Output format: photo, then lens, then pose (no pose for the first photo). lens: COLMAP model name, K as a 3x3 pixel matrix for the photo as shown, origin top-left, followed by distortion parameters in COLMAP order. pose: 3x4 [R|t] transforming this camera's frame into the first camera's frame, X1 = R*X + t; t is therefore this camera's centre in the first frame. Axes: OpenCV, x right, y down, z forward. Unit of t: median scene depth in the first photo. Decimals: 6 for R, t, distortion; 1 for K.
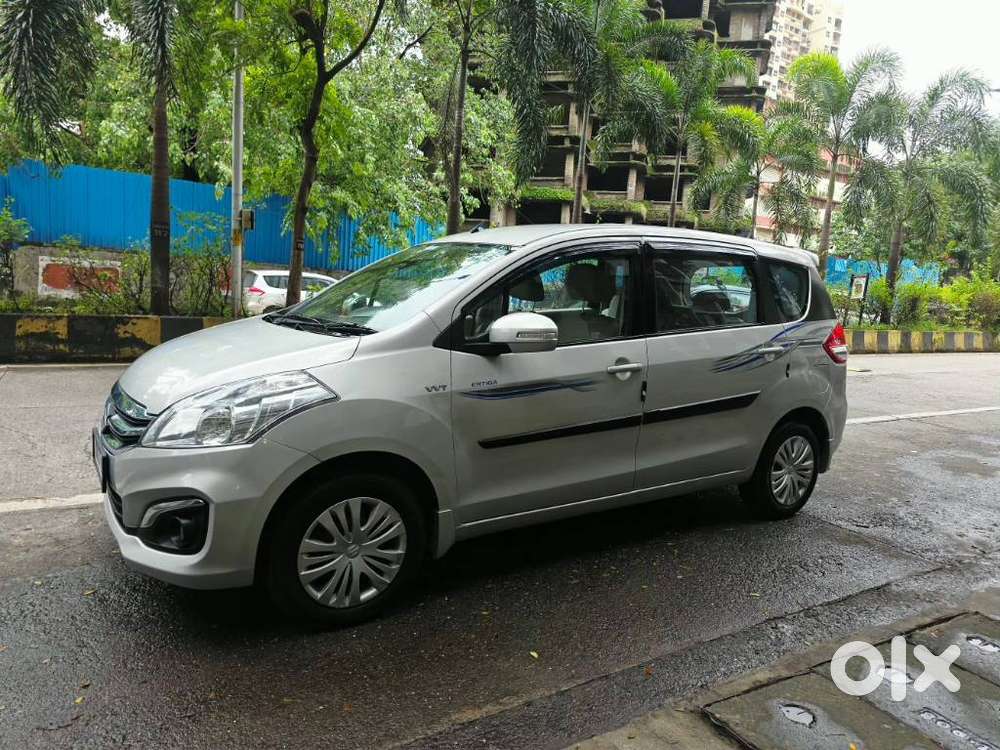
lens RADIAL K [[671.9, 0, 507.0], [0, 671.9, 372.6], [0, 0, 1]] dist [0.051369, -0.041935]
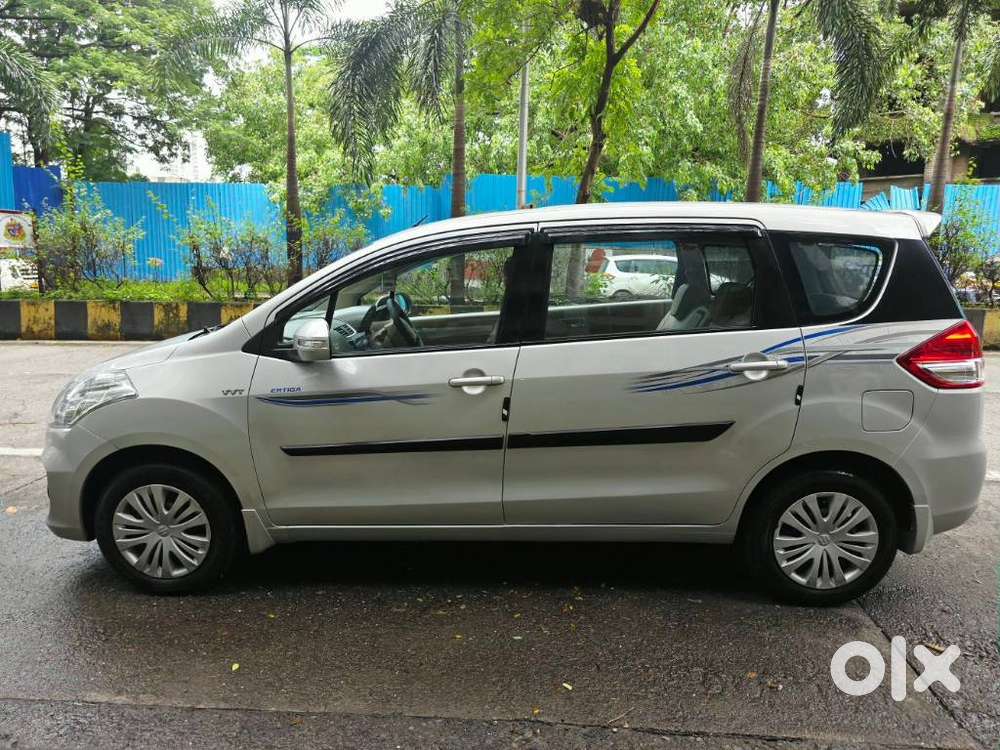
lens RADIAL K [[671.9, 0, 504.9], [0, 671.9, 375.1], [0, 0, 1]] dist [0.051369, -0.041935]
pose [[0.809550, 0.055609, -0.584411, 0.689885], [-0.035671, 0.998324, 0.045582, -0.053360], [0.585966, -0.016054, 0.810176, 0.323127]]
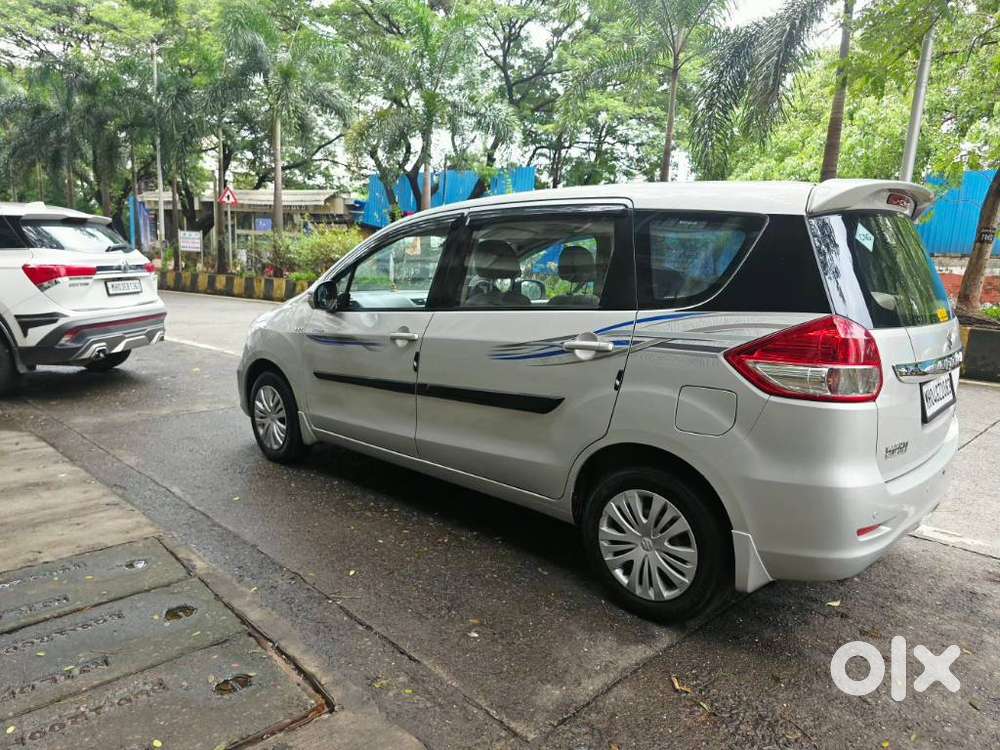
lens RADIAL K [[671.9, 0, 499.4], [0, 671.9, 375.5], [0, 0, 1]] dist [0.051369, -0.041935]
pose [[0.230468, 0.119672, -0.965693, 1.222618], [-0.137407, 0.986467, 0.089454, -0.060487], [0.963330, 0.112077, 0.243793, 0.877044]]
